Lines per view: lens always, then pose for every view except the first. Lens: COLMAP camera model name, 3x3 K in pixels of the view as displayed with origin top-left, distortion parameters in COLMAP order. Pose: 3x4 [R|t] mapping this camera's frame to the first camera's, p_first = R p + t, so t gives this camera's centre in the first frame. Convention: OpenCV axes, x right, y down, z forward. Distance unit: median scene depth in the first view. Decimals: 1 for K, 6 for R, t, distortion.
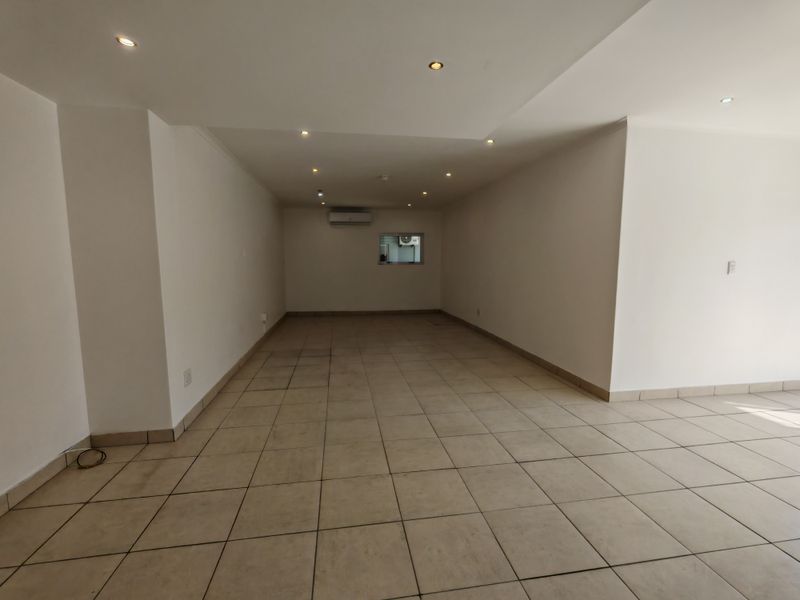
lens RADIAL K [[371.5, 0, 396.5], [0, 371.5, 304.5], [0, 0, 1]] dist [-0.002854, 0.000990]
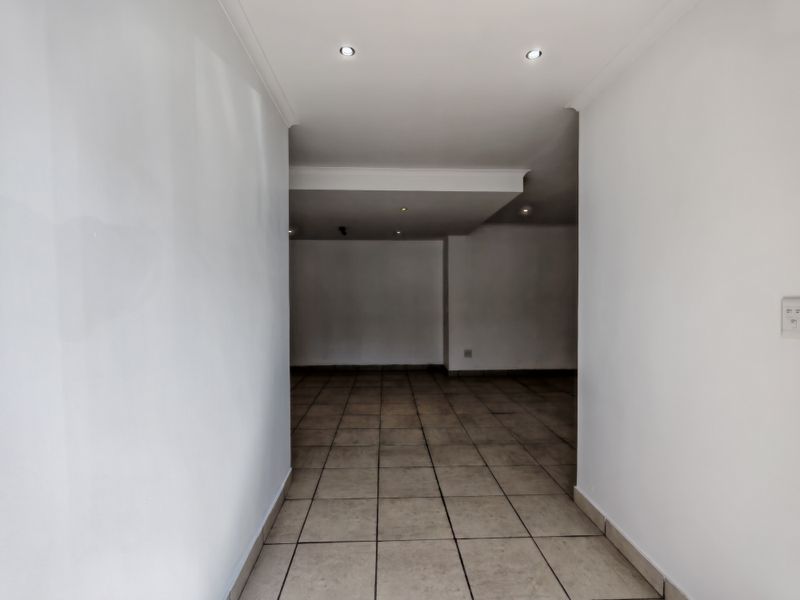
lens RADIAL K [[371.5, 0, 396.5], [0, 371.5, 304.5], [0, 0, 1]] dist [-0.002854, 0.000990]
pose [[-0.136424, 0.025700, -0.990317, 1.236737], [-0.116485, 0.992313, 0.041798, -0.088860], [0.983778, 0.121060, -0.132381, 0.690747]]
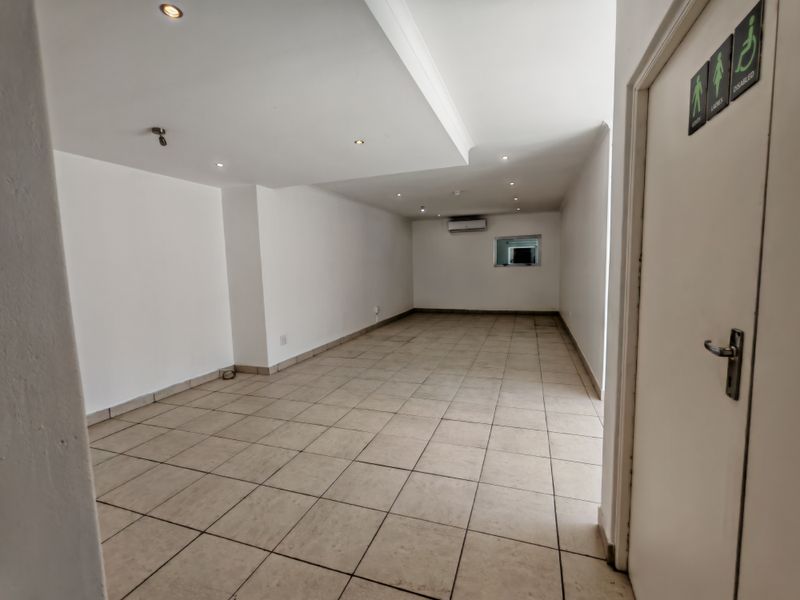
lens RADIAL K [[371.5, 0, 396.5], [0, 371.5, 304.5], [0, 0, 1]] dist [-0.002854, 0.000990]
pose [[0.871848, 0.030056, -0.488854, 0.545554], [-0.033717, 0.999431, 0.001315, 0.018472], [0.488615, 0.015337, 0.872365, -0.149486]]
